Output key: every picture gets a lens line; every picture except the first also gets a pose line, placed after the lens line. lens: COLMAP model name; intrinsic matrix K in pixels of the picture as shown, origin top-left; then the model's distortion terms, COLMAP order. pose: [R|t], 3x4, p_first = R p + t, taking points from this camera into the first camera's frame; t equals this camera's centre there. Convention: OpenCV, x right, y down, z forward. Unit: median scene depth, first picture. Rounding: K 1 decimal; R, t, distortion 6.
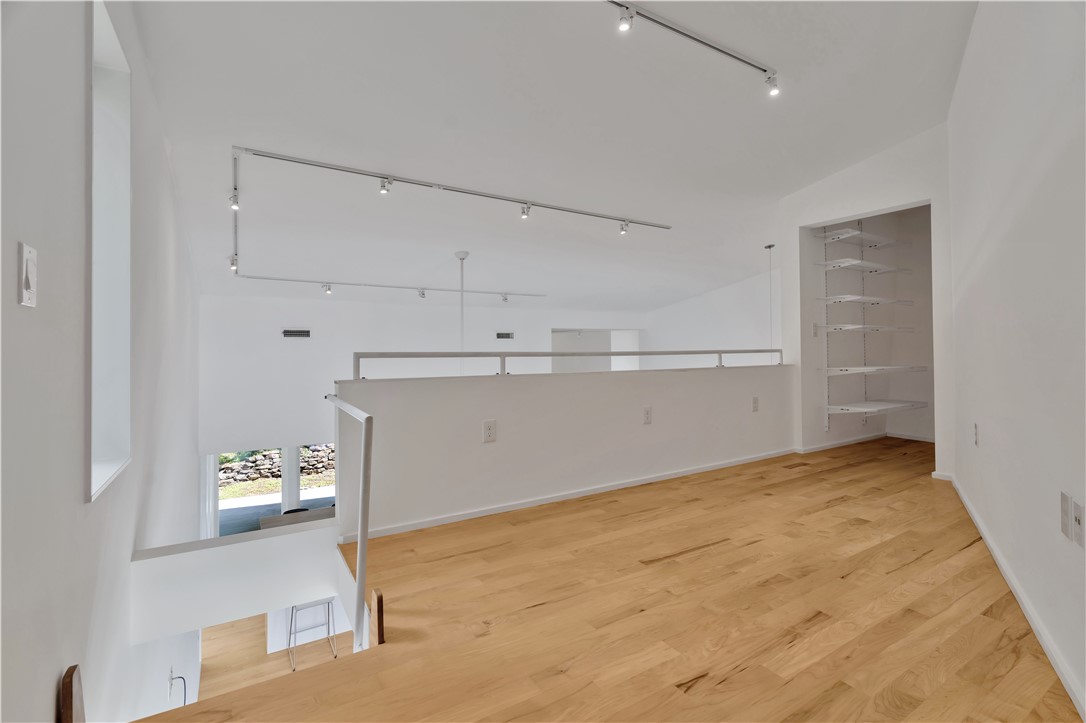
lens RADIAL K [[492.3, 0, 537.9], [0, 492.3, 350.1], [0, 0, 1]] dist [-0.007955, 0.003158]
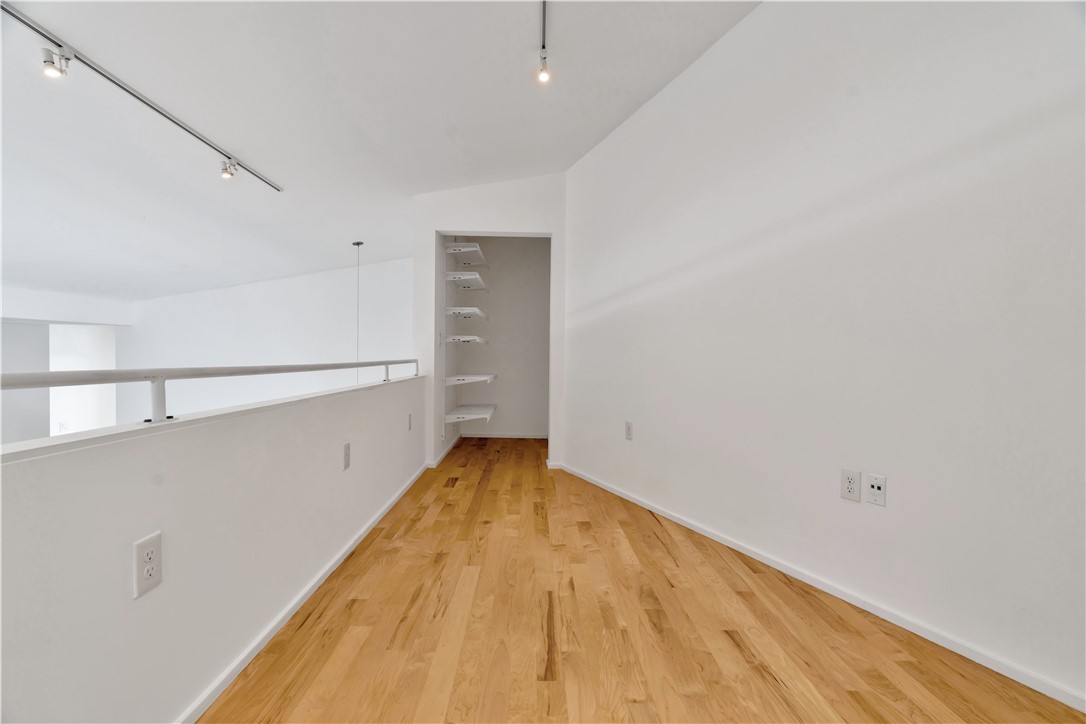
lens RADIAL K [[492.3, 0, 545.5], [0, 492.3, 365.9], [0, 0, 1]] dist [-0.007955, 0.003158]
pose [[0.495706, -0.007606, 0.868457, -0.337491], [-0.010792, 0.999830, 0.014917, -0.010350], [-0.868423, -0.016767, 0.495540, 0.605039]]
